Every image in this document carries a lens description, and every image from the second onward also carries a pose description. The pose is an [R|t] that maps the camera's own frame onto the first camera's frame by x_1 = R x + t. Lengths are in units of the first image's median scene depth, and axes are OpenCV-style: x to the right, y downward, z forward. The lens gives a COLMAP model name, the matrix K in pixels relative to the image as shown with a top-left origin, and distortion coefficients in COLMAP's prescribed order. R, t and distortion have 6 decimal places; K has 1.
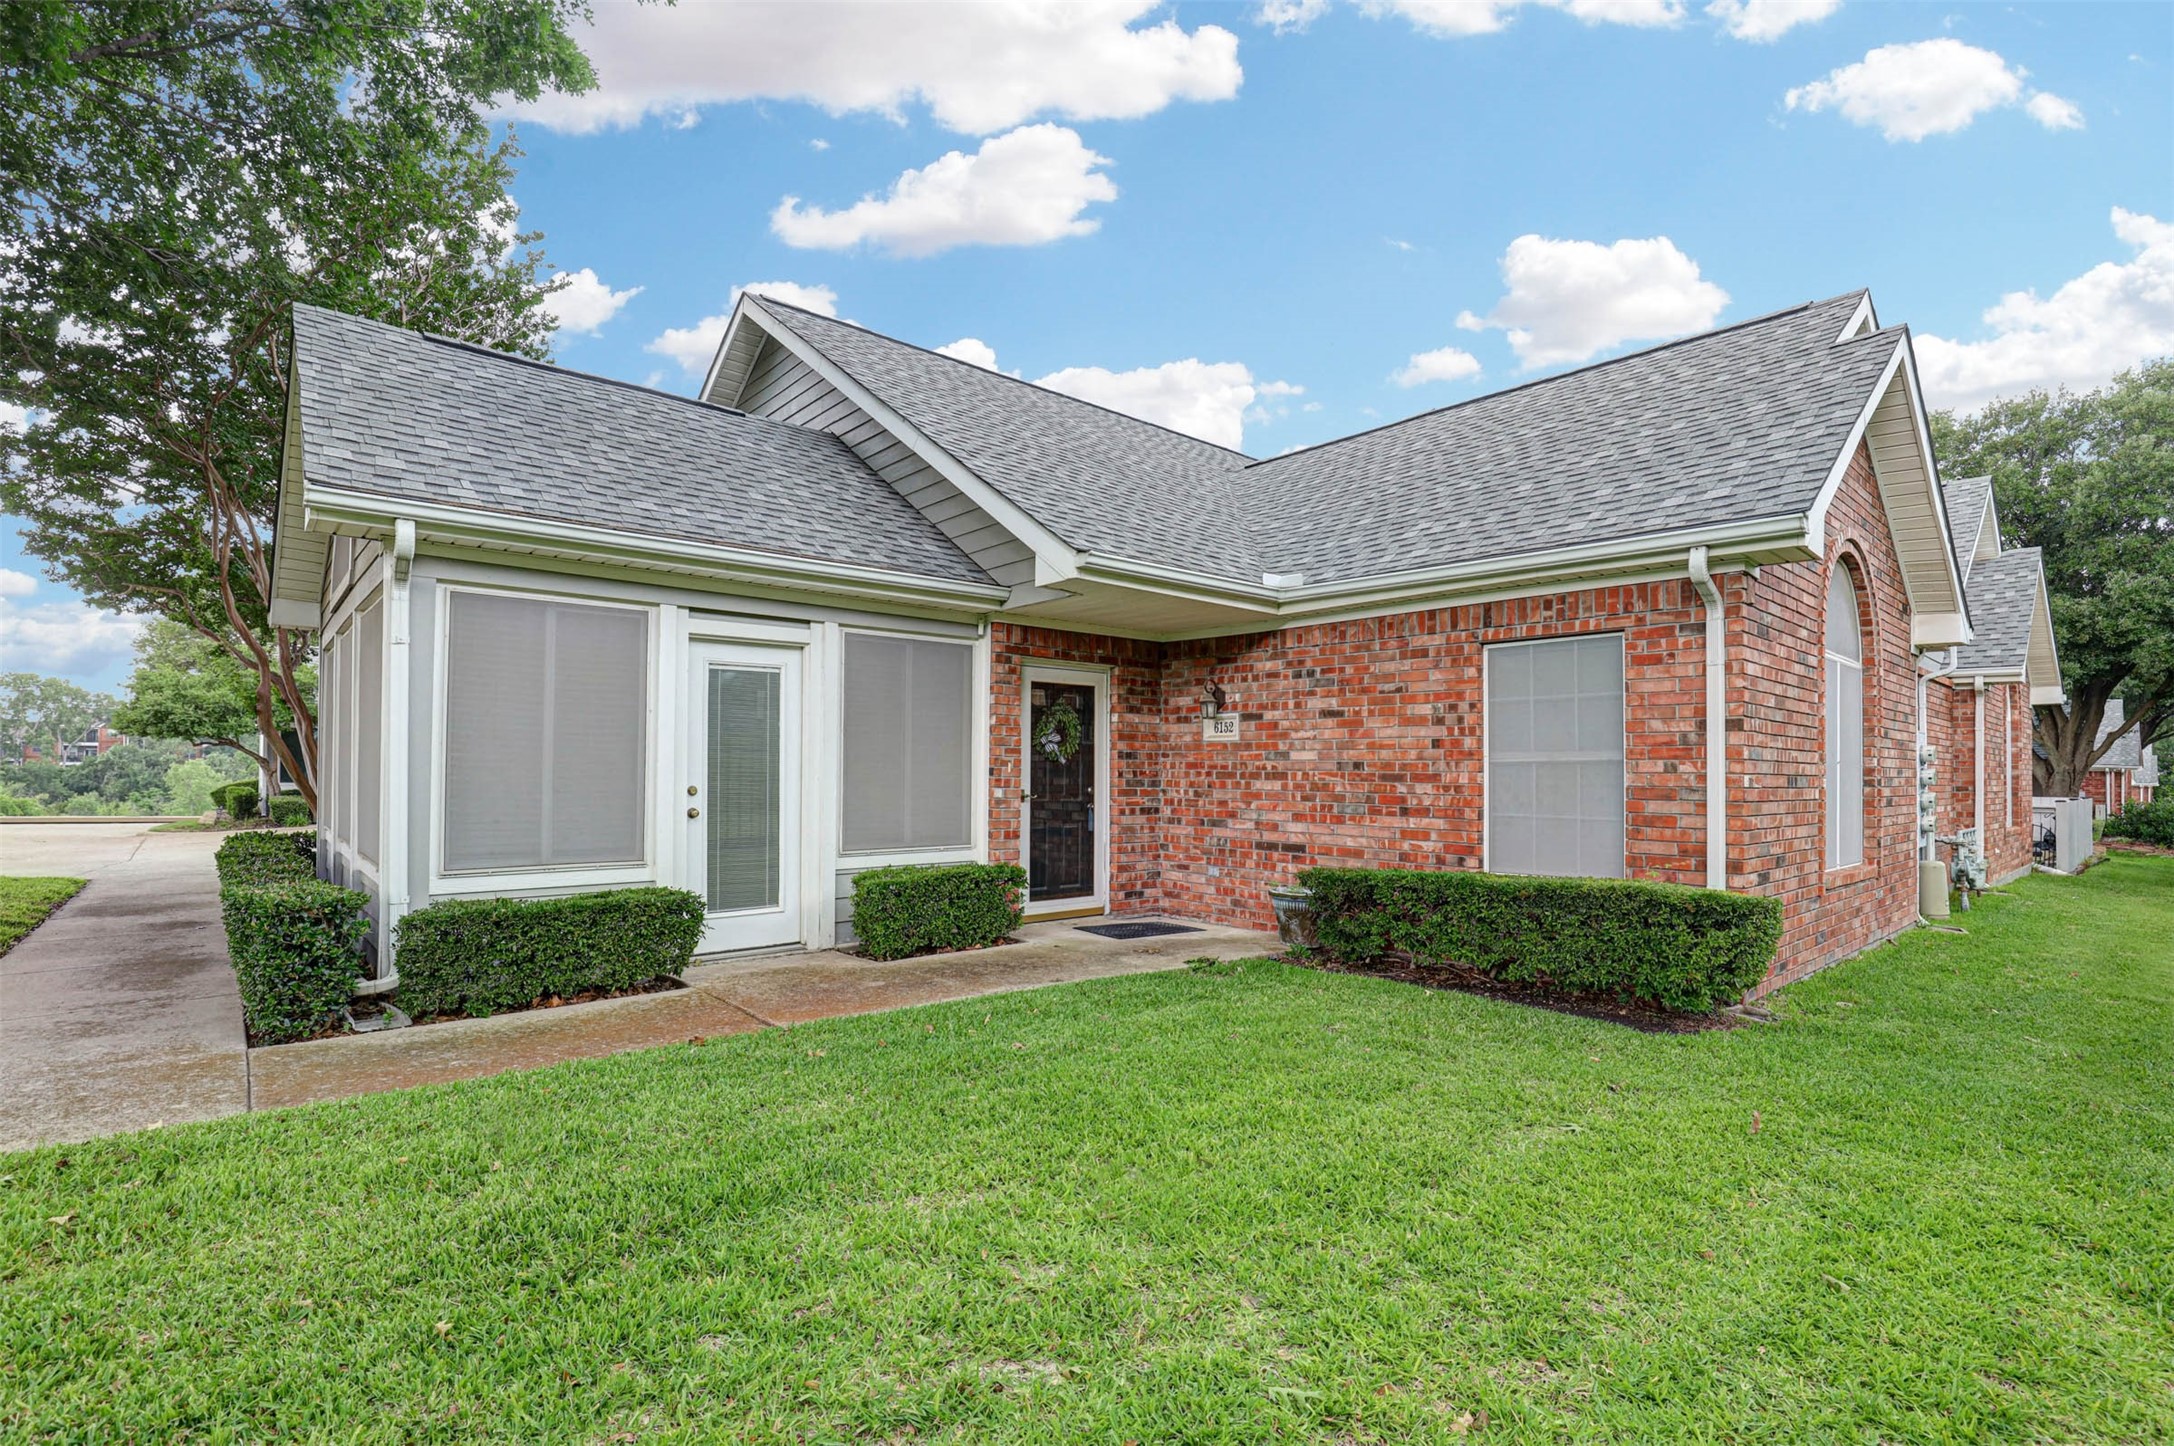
lens RADIAL K [[1011.1, 0, 1075.3], [0, 1011.1, 758.1], [0, 0, 1]] dist [-0.031338, 0.004990]
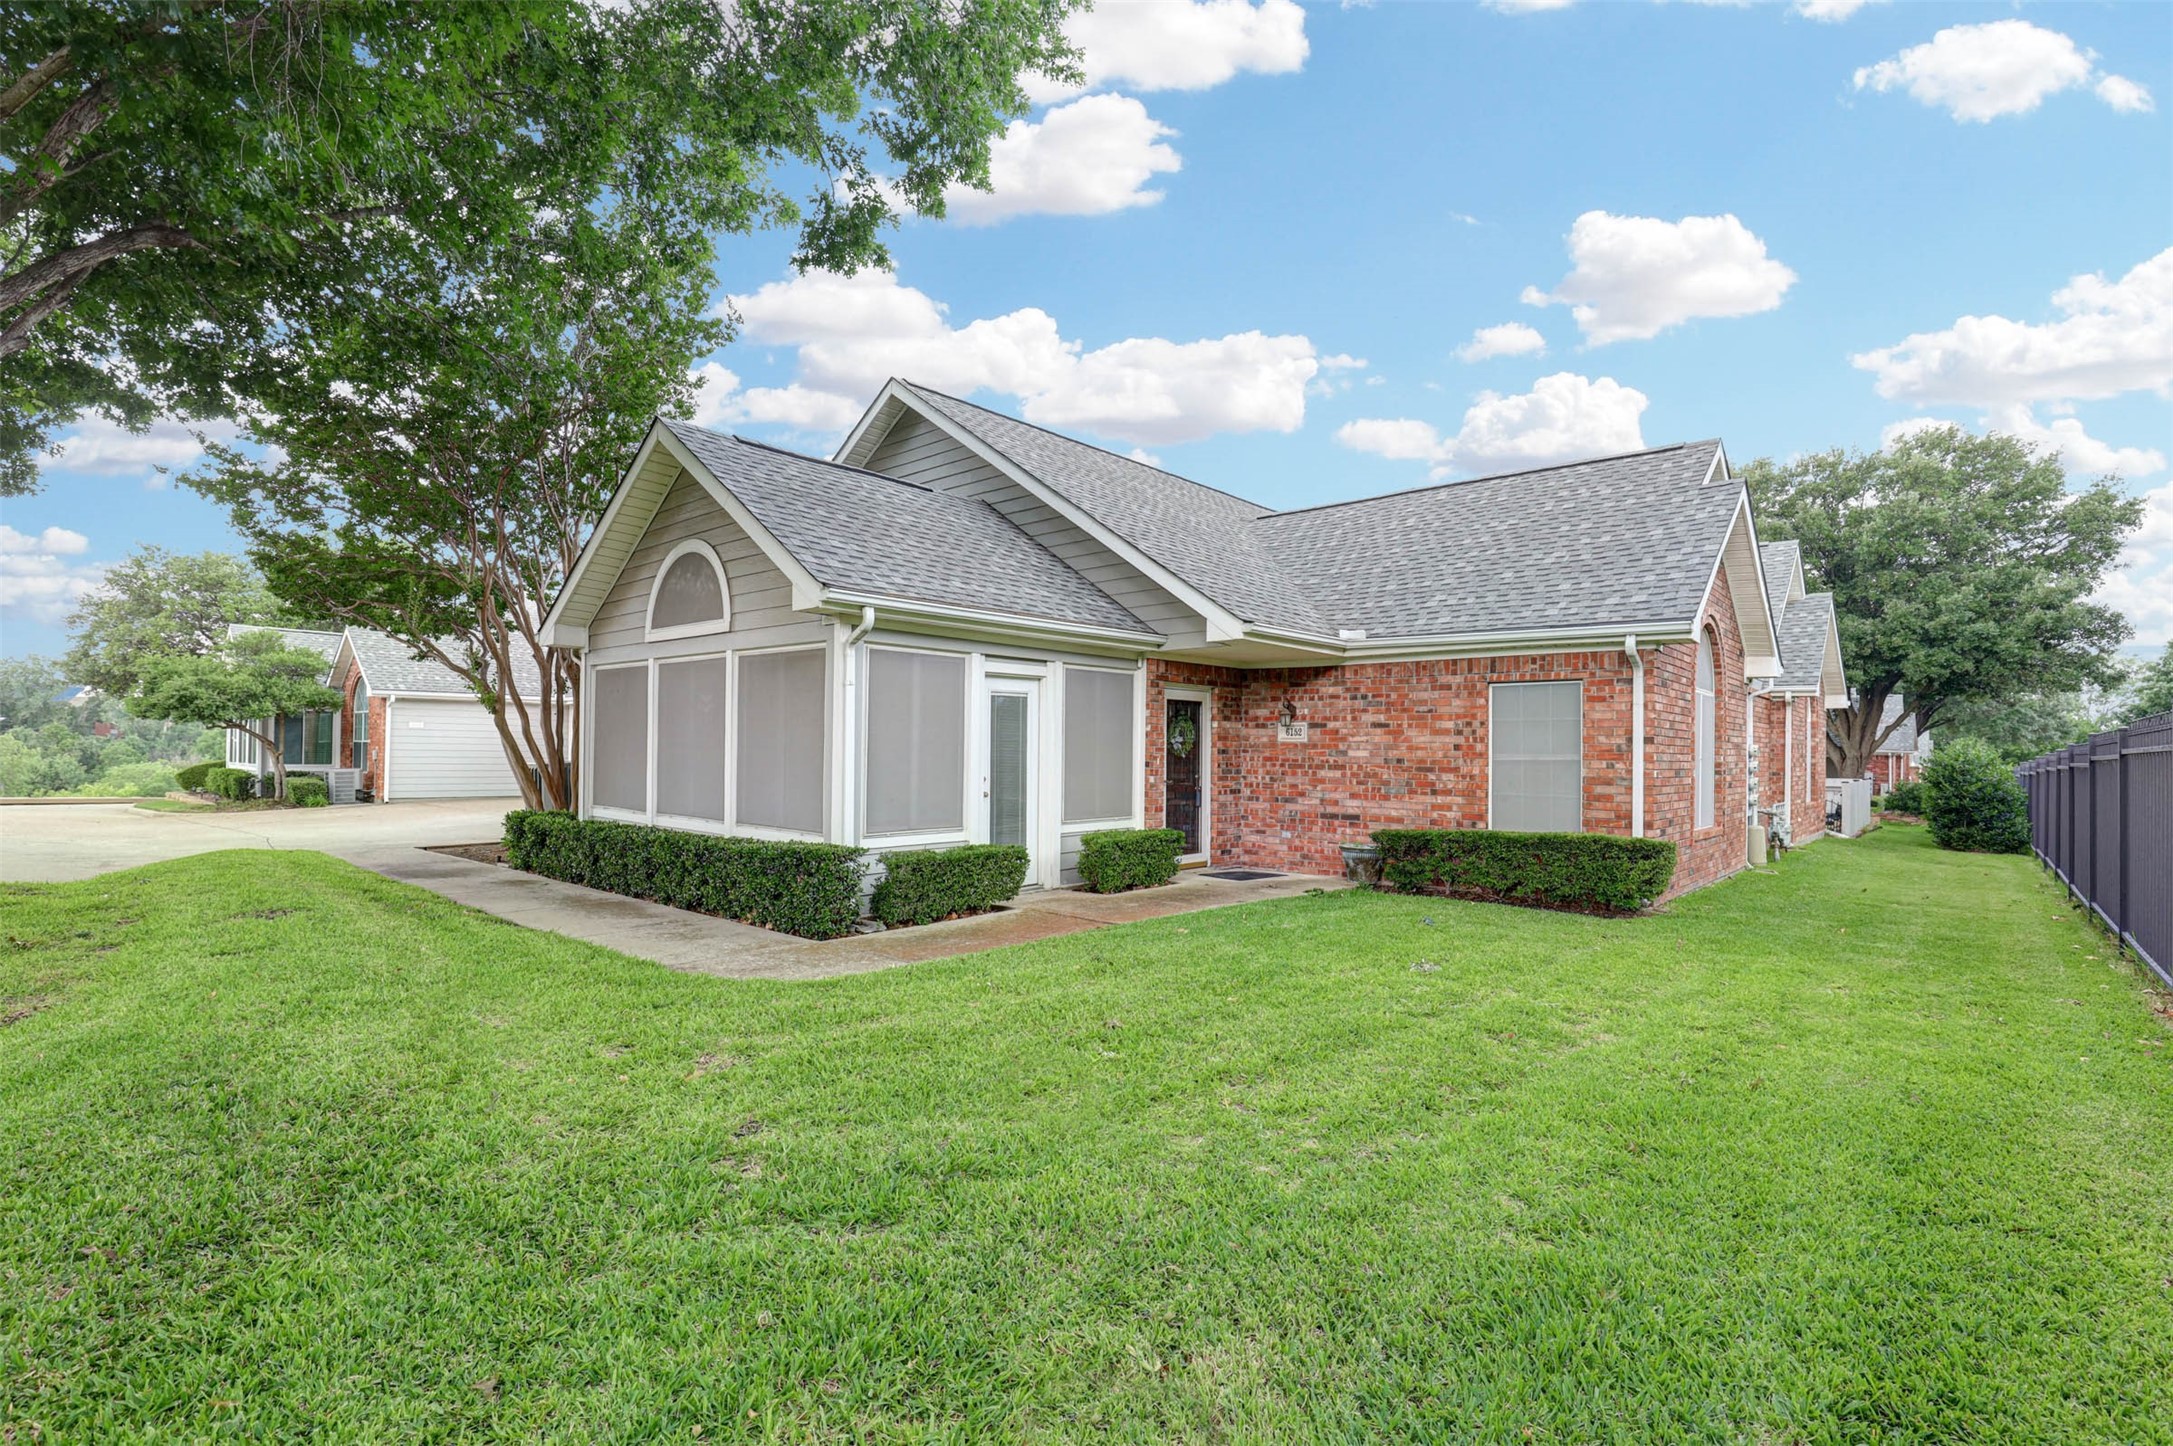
lens RADIAL K [[1010.7, 0, 1082.0], [0, 1010.7, 743.0], [0, 0, 1]] dist [-0.031338, 0.004990]
pose [[0.992685, 0.003717, 0.120679, -0.343907], [-0.004517, 0.999970, 0.006363, -0.024905], [-0.120652, -0.006861, 0.992671, -0.389965]]
